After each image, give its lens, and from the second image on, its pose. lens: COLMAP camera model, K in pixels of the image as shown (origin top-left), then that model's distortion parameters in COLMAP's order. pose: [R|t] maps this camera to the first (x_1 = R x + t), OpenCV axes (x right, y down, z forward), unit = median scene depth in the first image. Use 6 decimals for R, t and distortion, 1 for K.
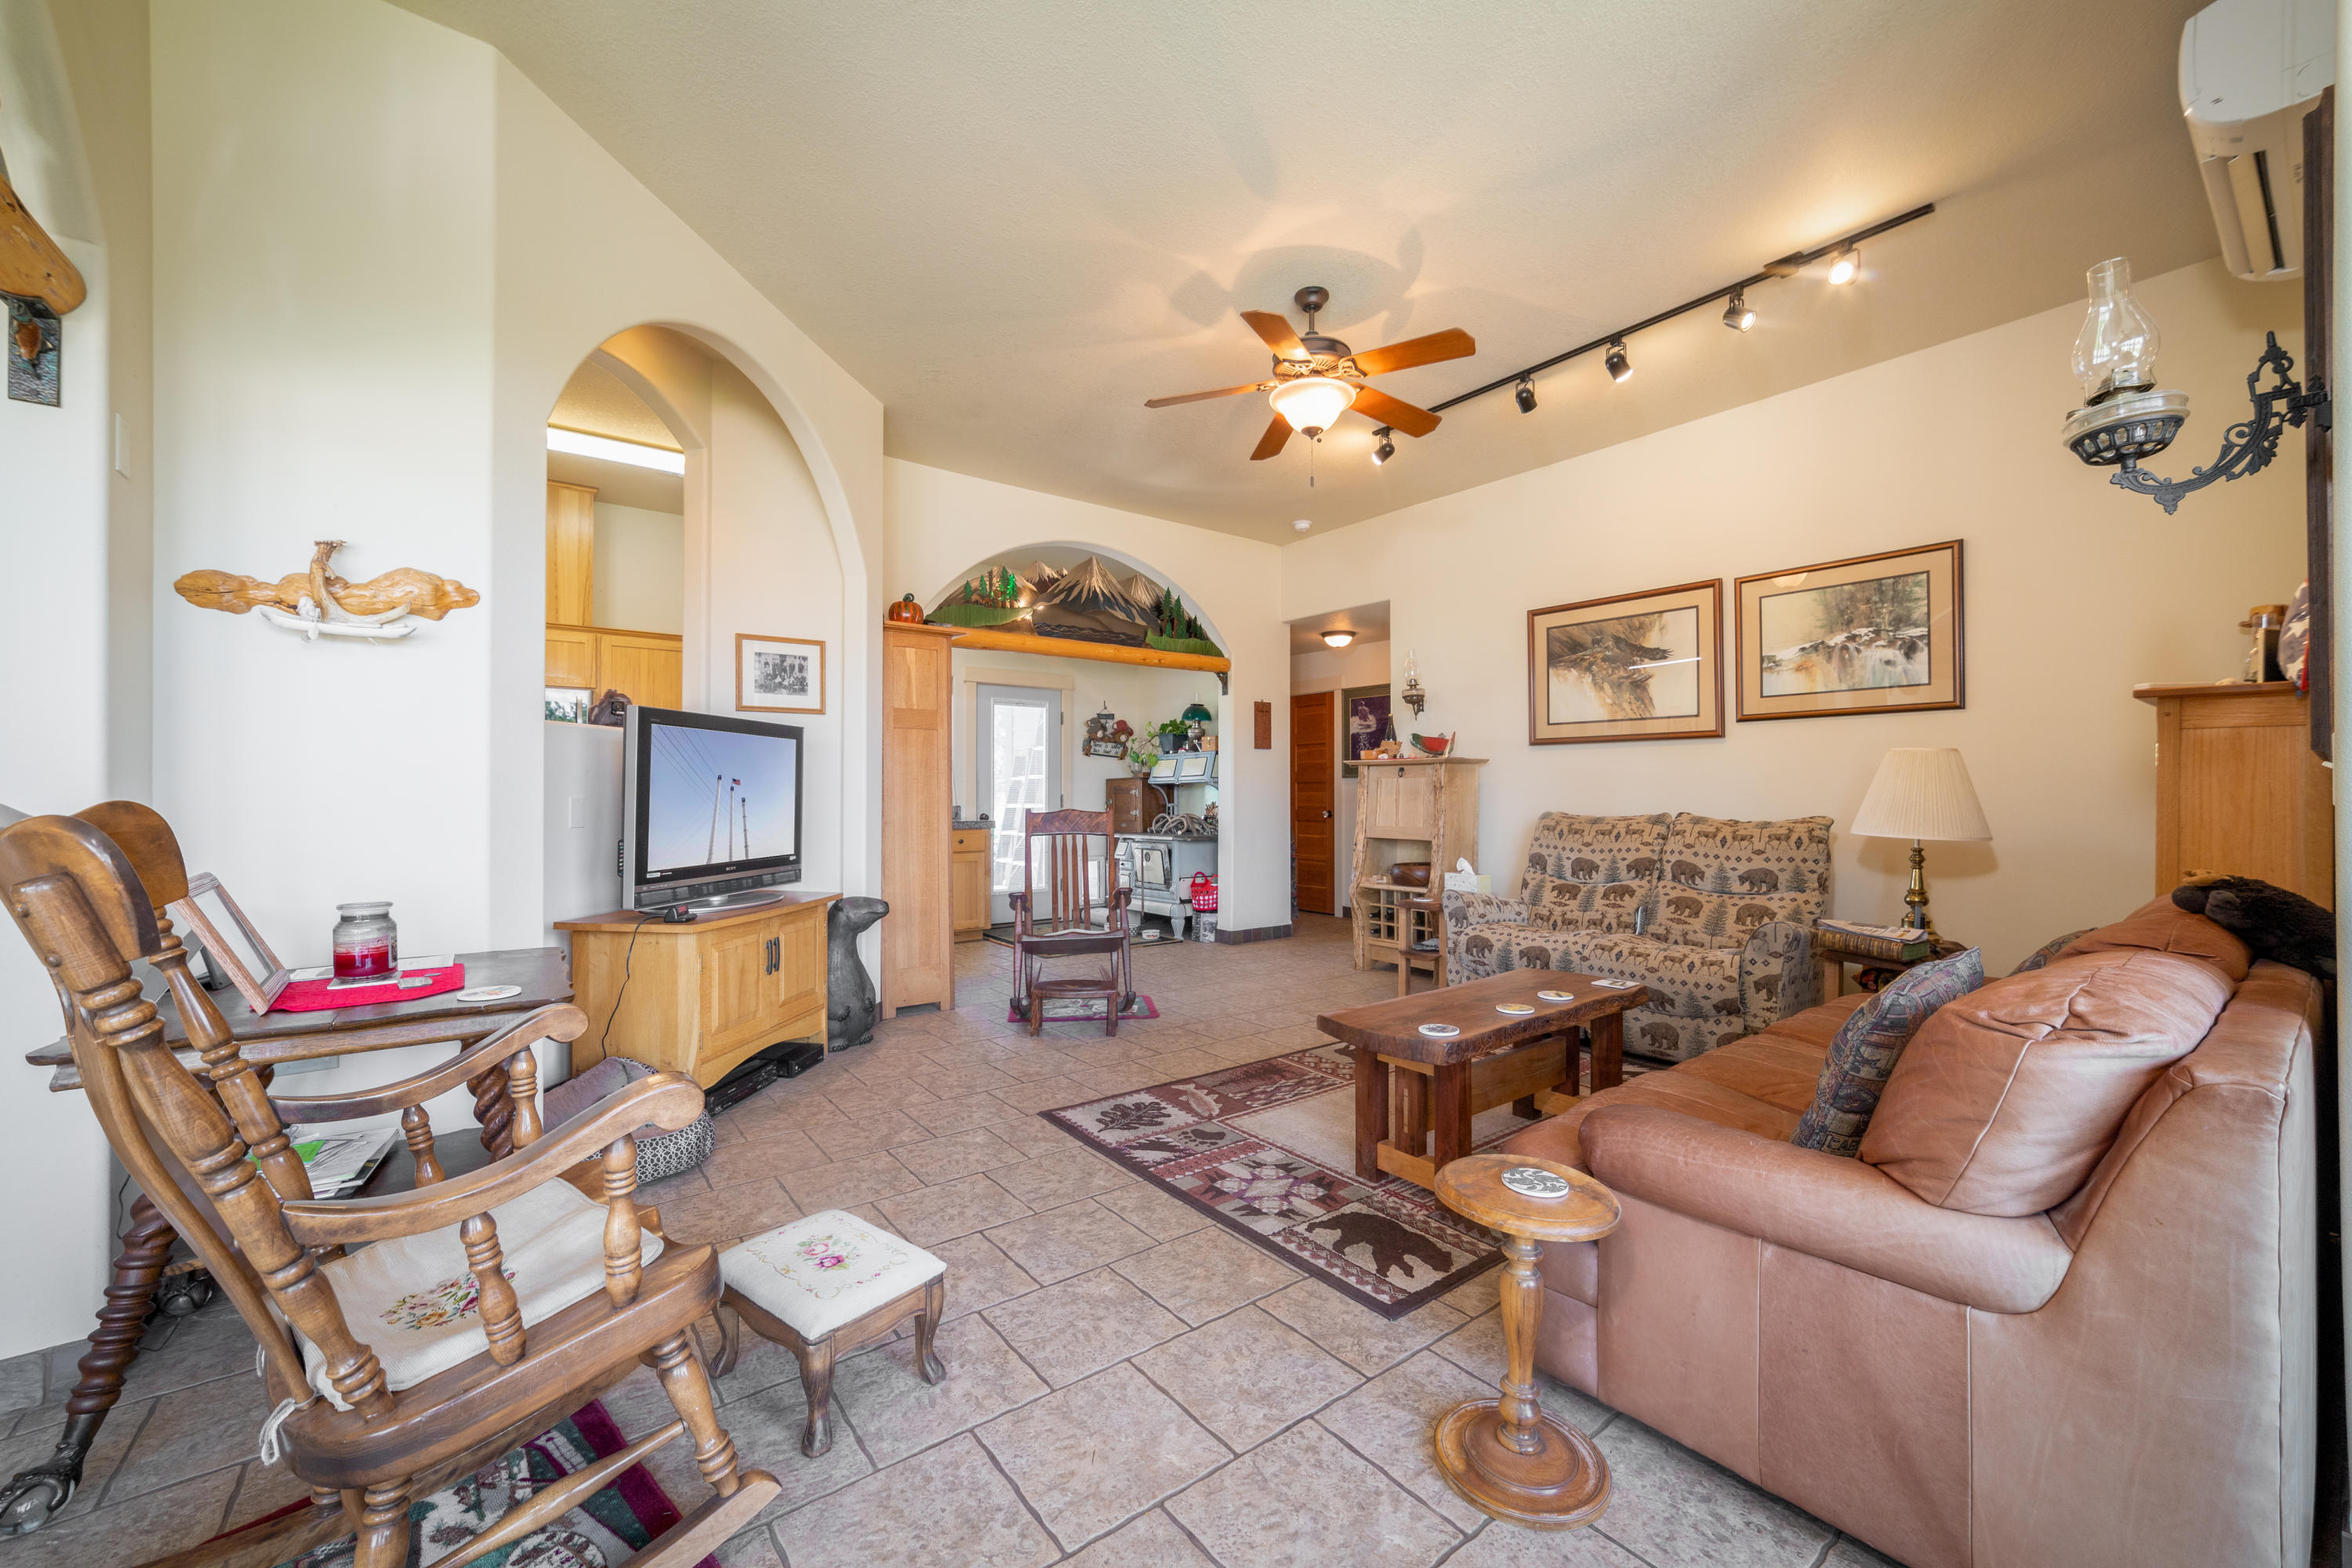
lens RADIAL K [[902.2, 0, 1175.3], [0, 902.2, 787.5], [0, 0, 1]] dist [-0.001205, 0.000042]
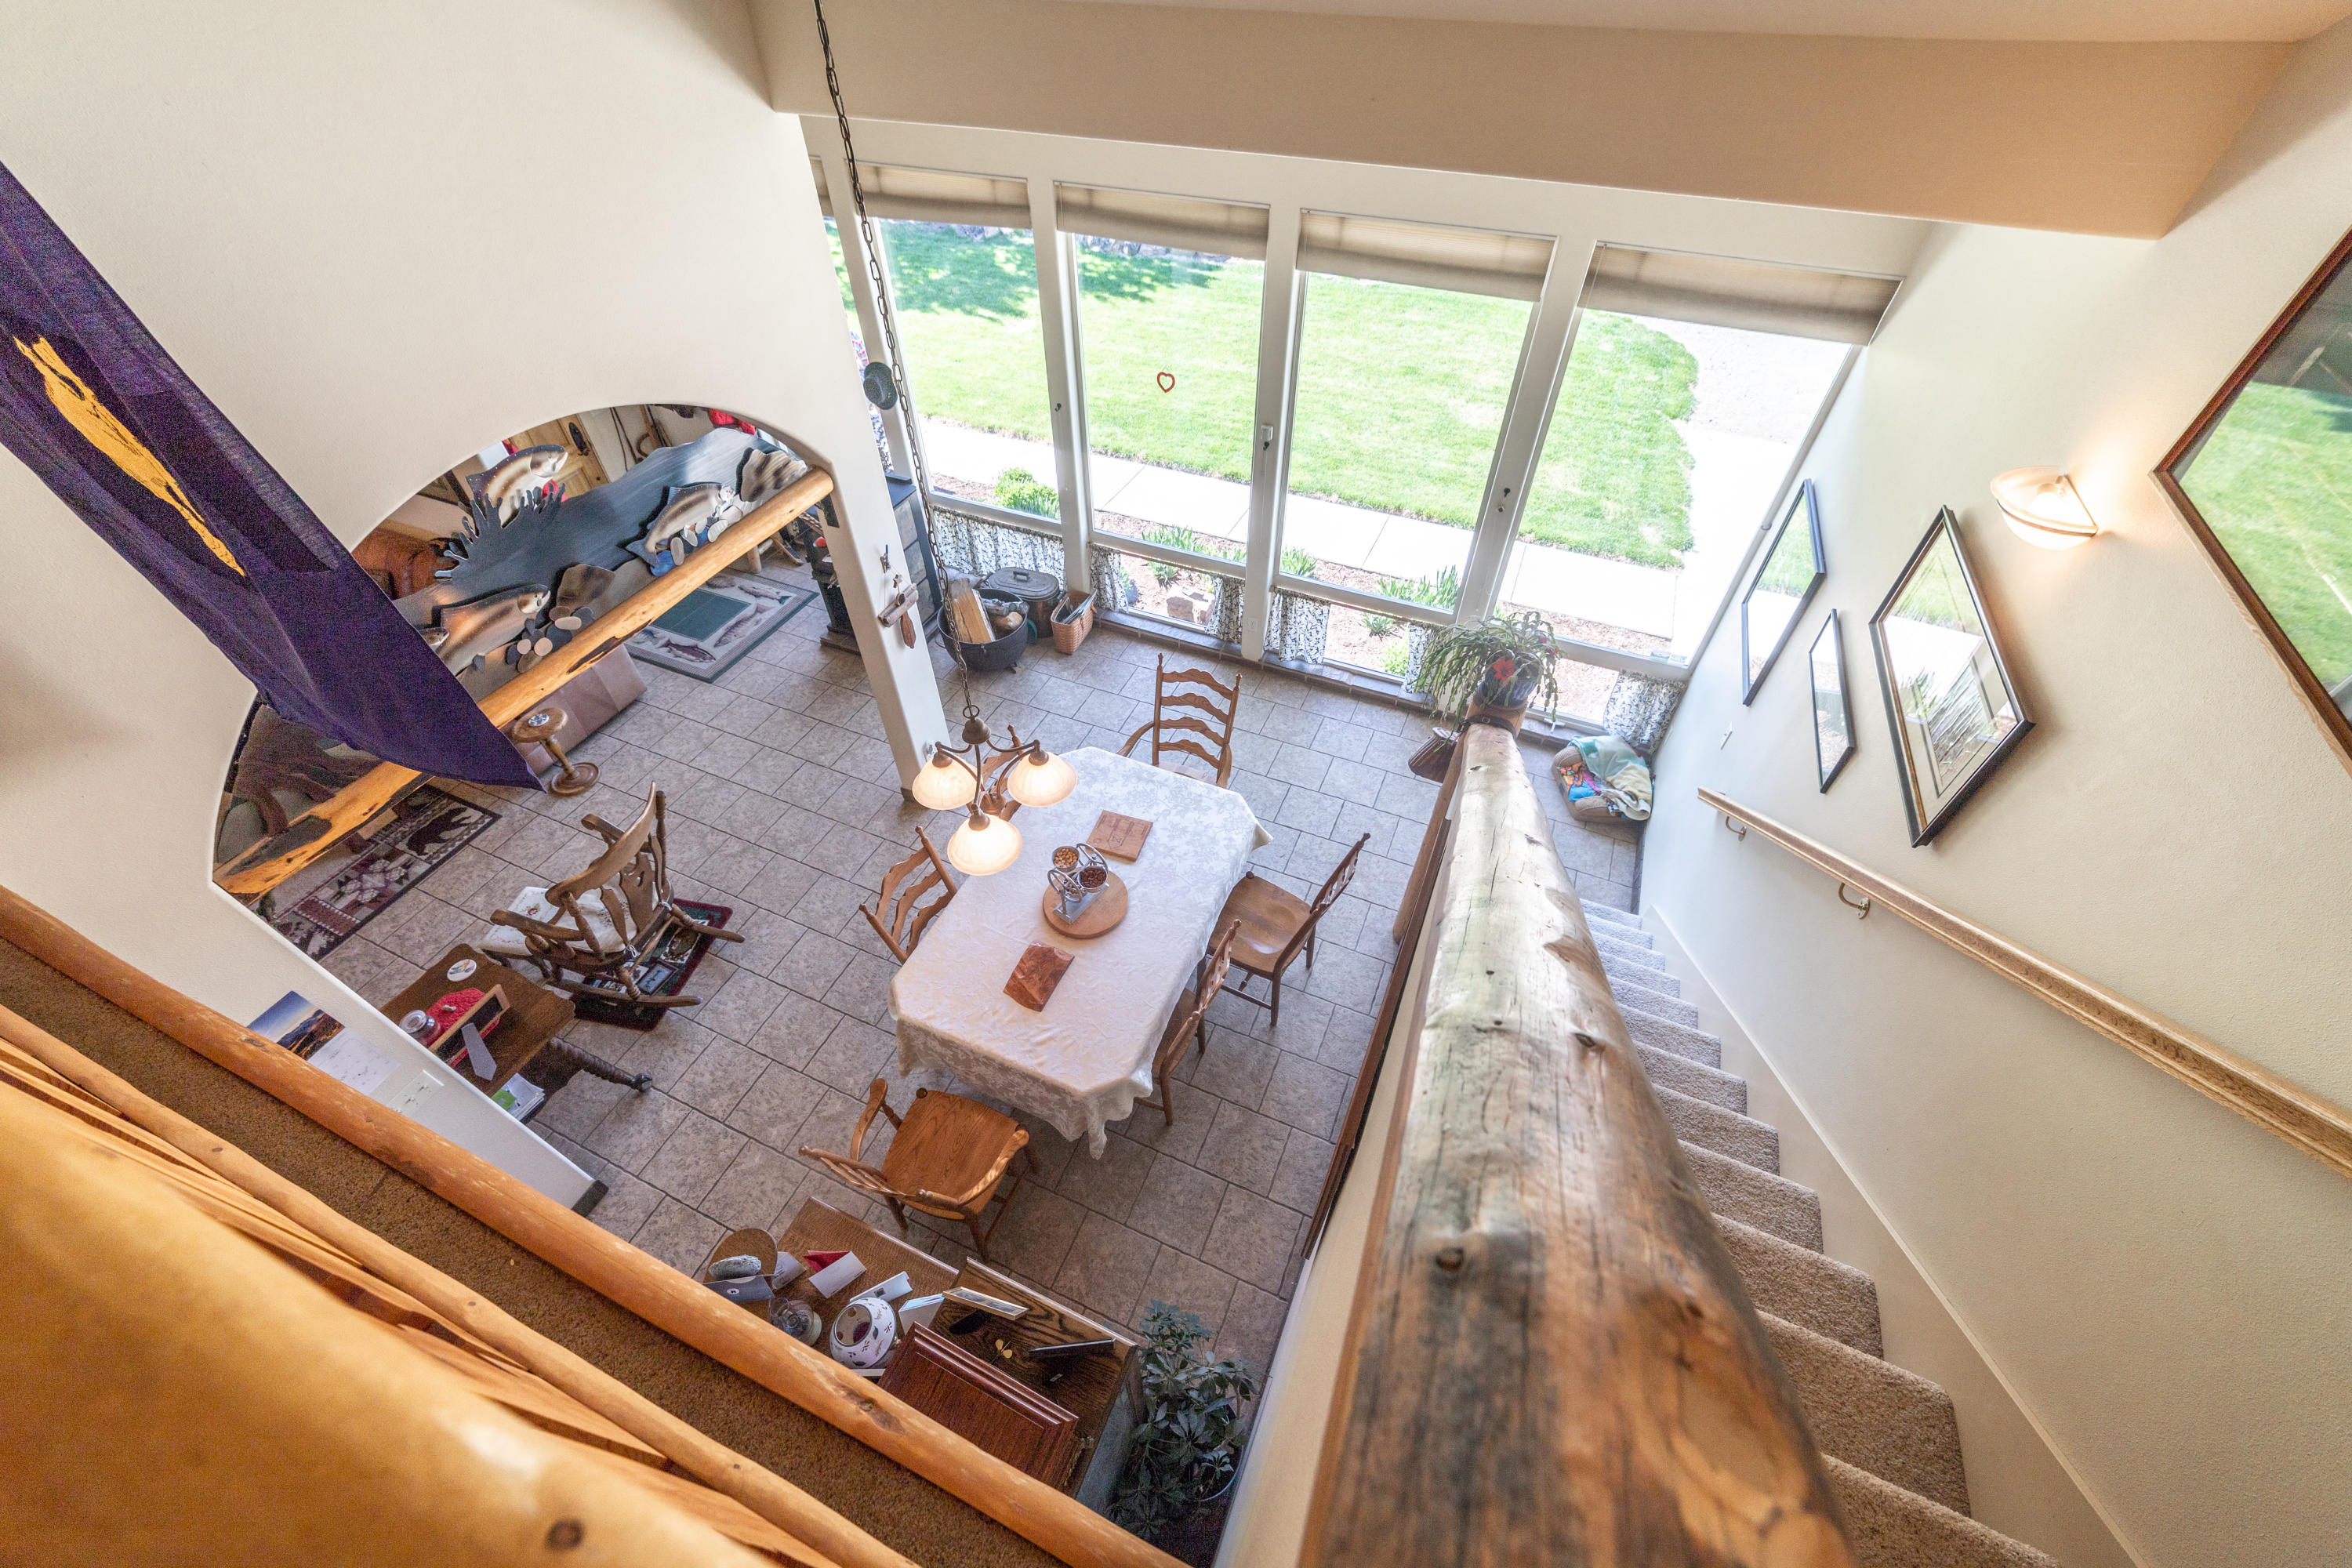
lens RADIAL K [[902.2, 0, 1179.4], [0, 902.2, 782.0], [0, 0, 1]] dist [-0.001205, 0.000042]
pose [[-0.494761, -0.622032, 0.606867, -1.884214], [-0.006694, 0.701035, 0.713095, -1.153981], [-0.869003, 0.348750, -0.351009, 0.098318]]
